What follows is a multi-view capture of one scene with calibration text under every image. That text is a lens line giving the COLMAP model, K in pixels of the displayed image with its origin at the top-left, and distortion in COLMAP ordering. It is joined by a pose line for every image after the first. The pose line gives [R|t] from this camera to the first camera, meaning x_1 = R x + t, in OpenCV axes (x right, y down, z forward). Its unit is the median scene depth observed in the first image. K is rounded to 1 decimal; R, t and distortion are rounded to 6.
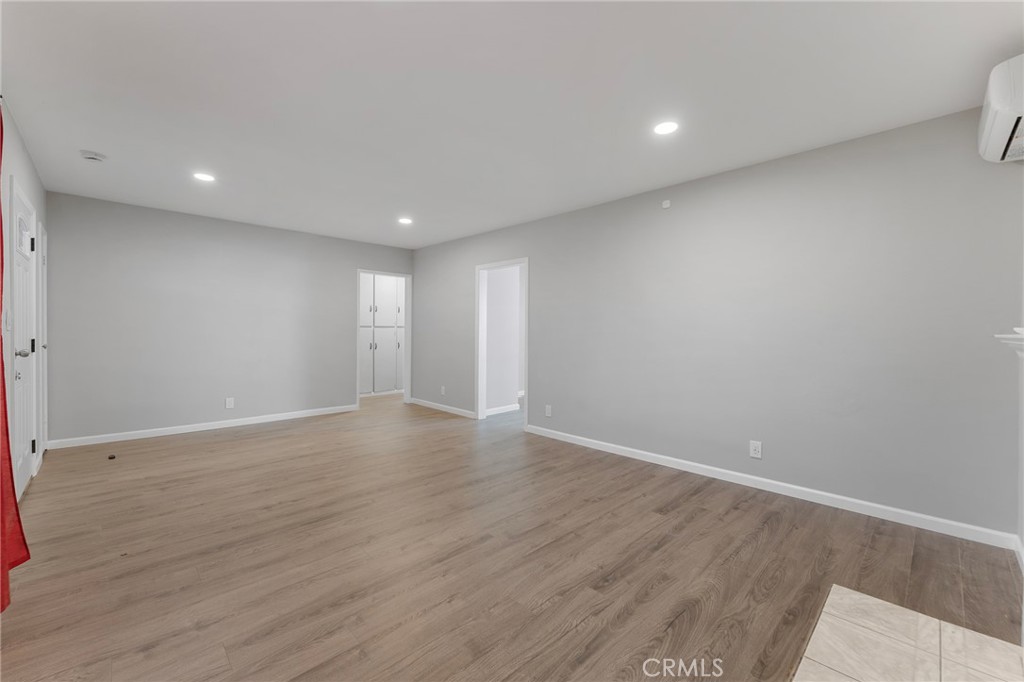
lens RADIAL K [[416.0, 0, 509.7], [0, 416.0, 327.8], [0, 0, 1]] dist [-0.000773, -0.000227]
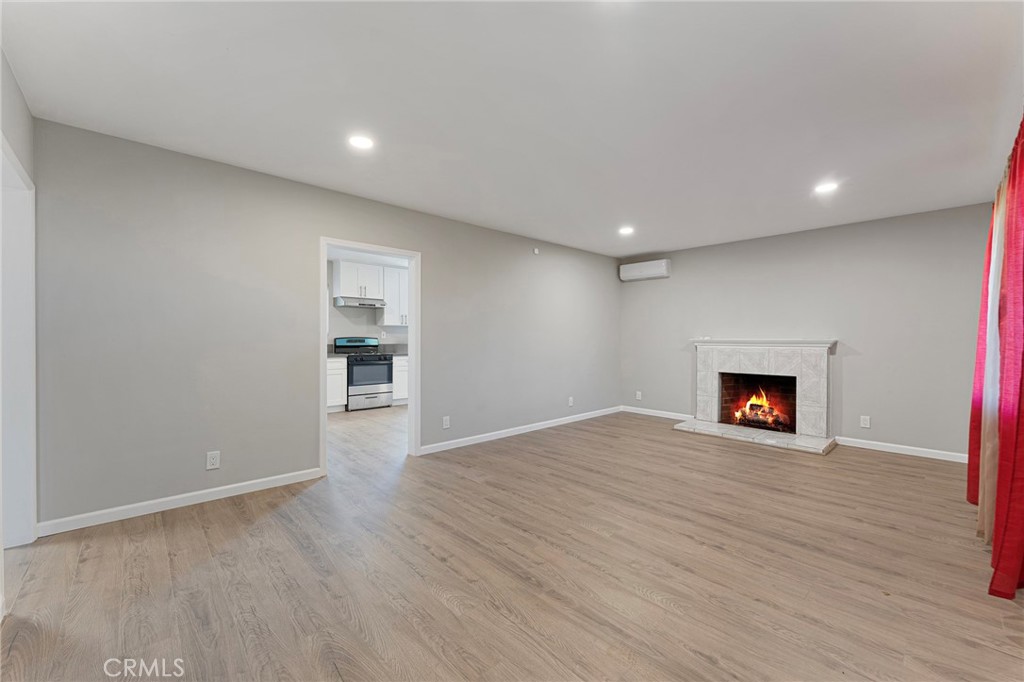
lens RADIAL K [[407.2, 0, 512.0], [0, 407.2, 341.0], [0, 0, 1]] dist [0.000544, 0.000306]
pose [[0.019270, -0.014033, 0.999716, -1.554014], [-0.017040, 0.999752, 0.014362, -0.005609], [-0.999669, -0.017311, 0.019026, 1.539493]]
